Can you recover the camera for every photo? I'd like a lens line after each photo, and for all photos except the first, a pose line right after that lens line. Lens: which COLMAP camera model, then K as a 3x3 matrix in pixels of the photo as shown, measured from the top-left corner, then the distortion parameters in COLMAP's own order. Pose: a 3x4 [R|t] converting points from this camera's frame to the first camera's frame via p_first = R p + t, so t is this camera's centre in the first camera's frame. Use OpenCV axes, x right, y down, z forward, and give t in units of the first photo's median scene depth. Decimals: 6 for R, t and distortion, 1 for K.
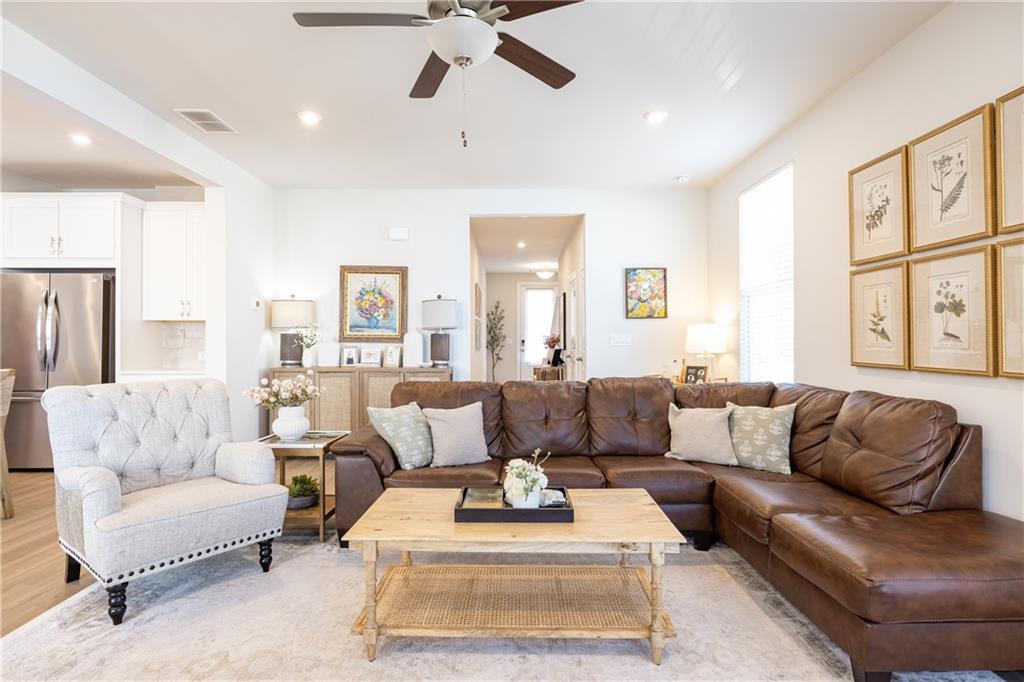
lens RADIAL K [[520.7, 0, 512.3], [0, 520.7, 335.7], [0, 0, 1]] dist [0.001722, -0.003249]
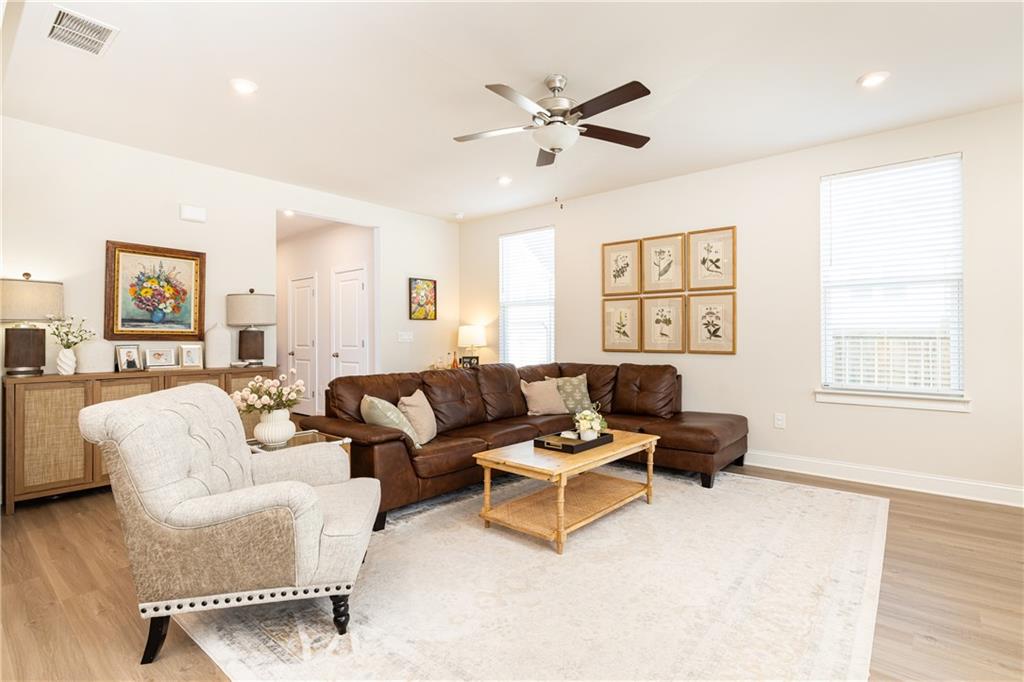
lens RADIAL K [[492.2, 0, 522.1], [0, 492.2, 334.7], [0, 0, 1]] dist [-0.005628, 0.002905]
pose [[0.642199, 0.003130, 0.766531, -0.569091], [-0.004491, 0.999990, -0.000321, 0.001783], [-0.766525, -0.003236, 0.642207, 0.077615]]
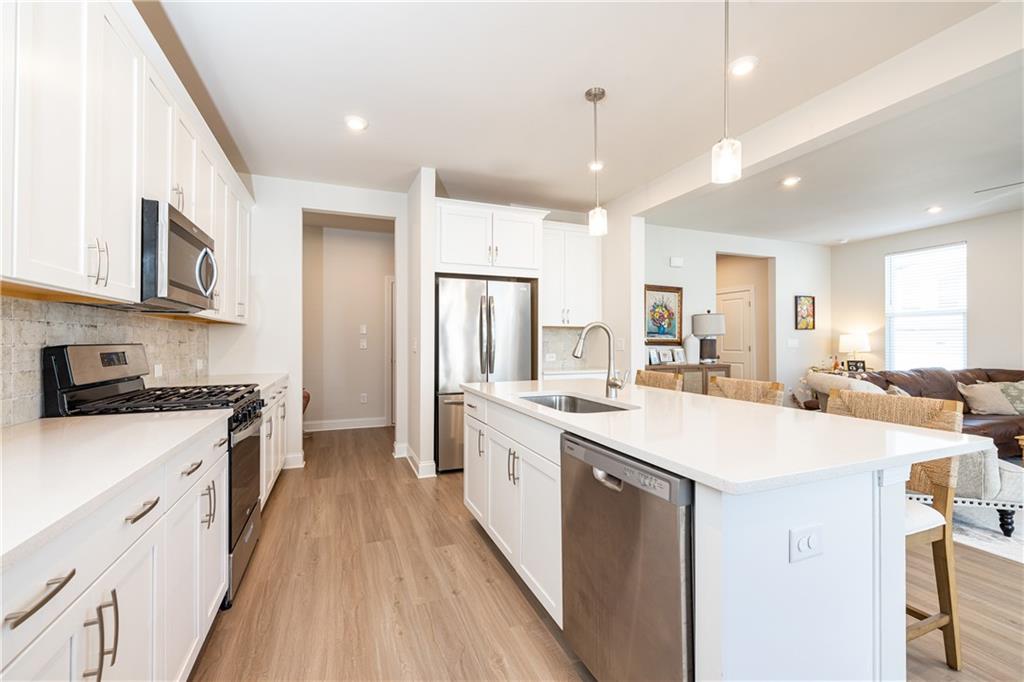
lens RADIAL K [[432.0, 0, 511.4], [0, 432.0, 339.6], [0, 0, 1]] dist [0.004166, -0.000558]
pose [[0.928383, 0.004242, 0.371601, -1.166291], [-0.005374, 0.999984, 0.002012, -0.001935], [-0.371586, -0.003864, 0.928390, 0.173188]]
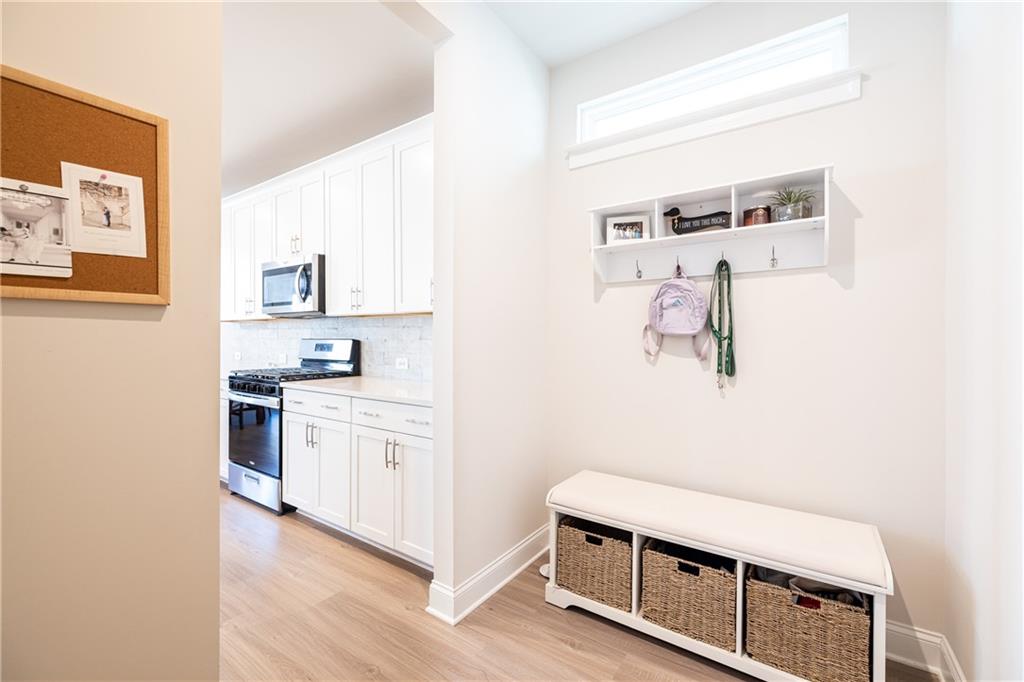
lens RADIAL K [[432.0, 0, 517.1], [0, 432.0, 339.2], [0, 0, 1]] dist [0.004166, -0.000558]
pose [[-0.575175, 0.003640, -0.818023, -0.957391], [0.005927, 0.999982, 0.000282, 0.009168], [0.818009, -0.004686, -0.575186, 1.480359]]
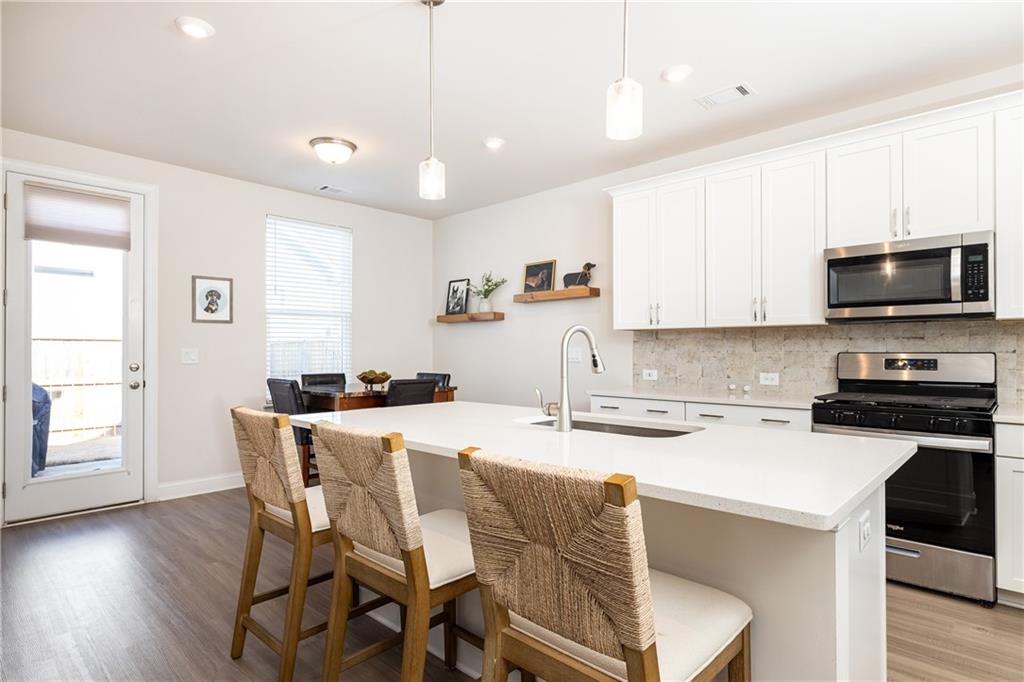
lens RADIAL K [[543.0, 0, 514.2], [0, 543.0, 346.5], [0, 0, 1]] dist [-0.002330, 0.000327]
pose [[-0.691971, 0.000161, -0.721925, -0.537981], [0.010524, 0.999896, -0.009865, 0.000724], [0.721849, -0.014424, -0.691901, 0.856550]]
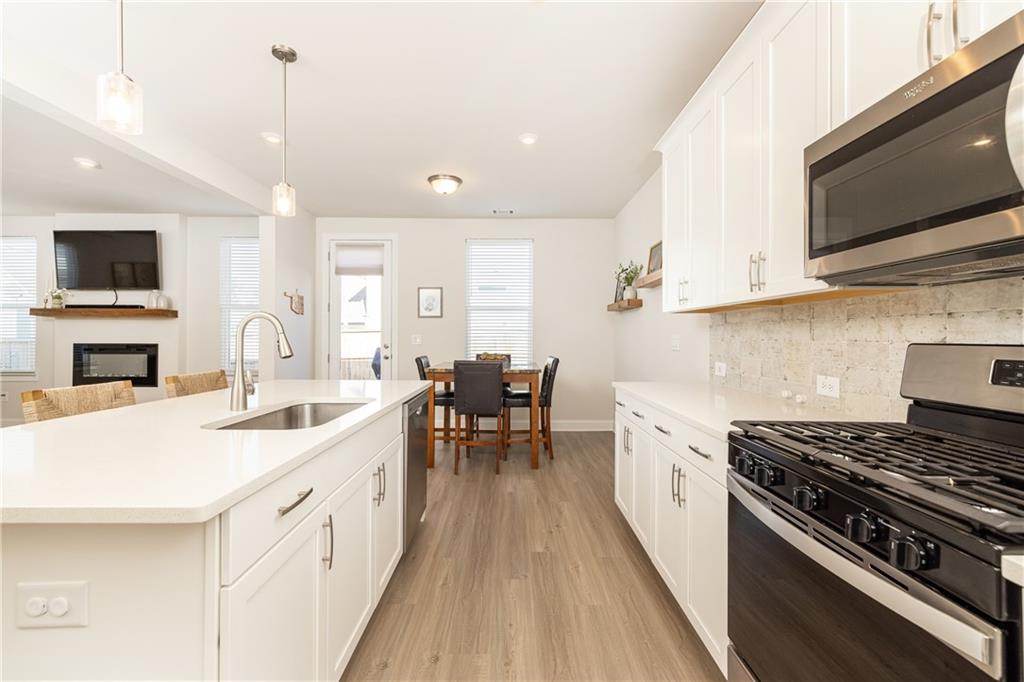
lens RADIAL K [[432.0, 0, 520.3], [0, 432.0, 338.4], [0, 0, 1]] dist [0.004166, -0.000558]
pose [[-0.999990, 0.000268, 0.004481, -1.132840], [0.000250, 0.999991, -0.004137, 0.004137], [-0.004482, -0.004136, -0.999981, 0.960566]]
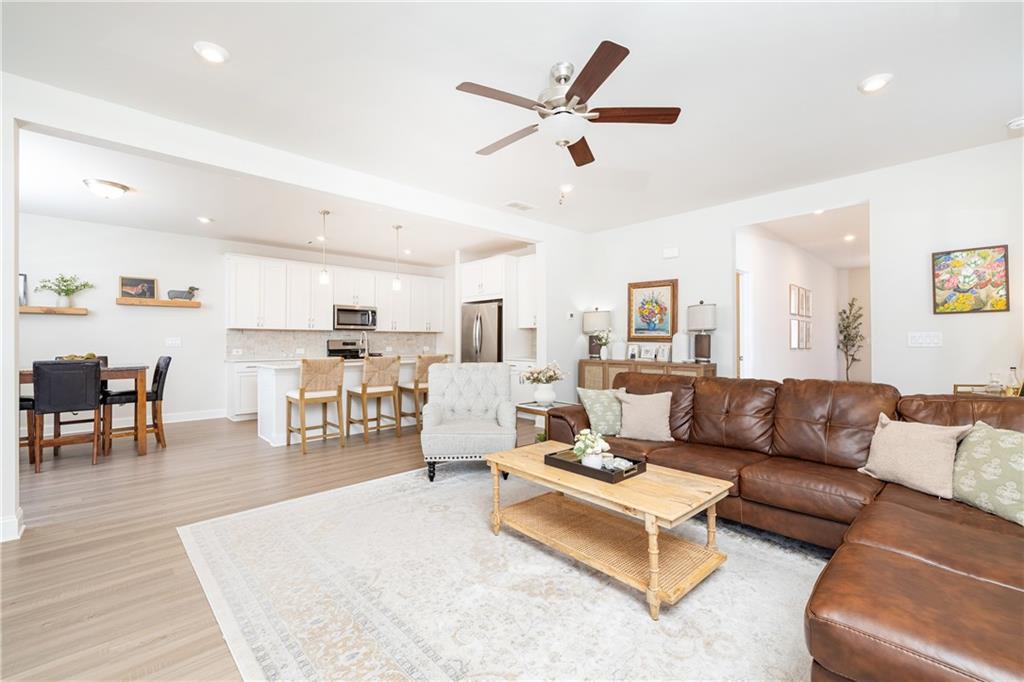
lens RADIAL K [[432.0, 0, 508.8], [0, 432.0, 337.6], [0, 0, 1]] dist [0.004166, -0.000558]
pose [[0.673612, -0.004177, -0.739073, 0.317057], [0.006361, 0.999980, 0.000146, 0.000121], [0.739057, -0.004799, 0.673625, 0.046112]]
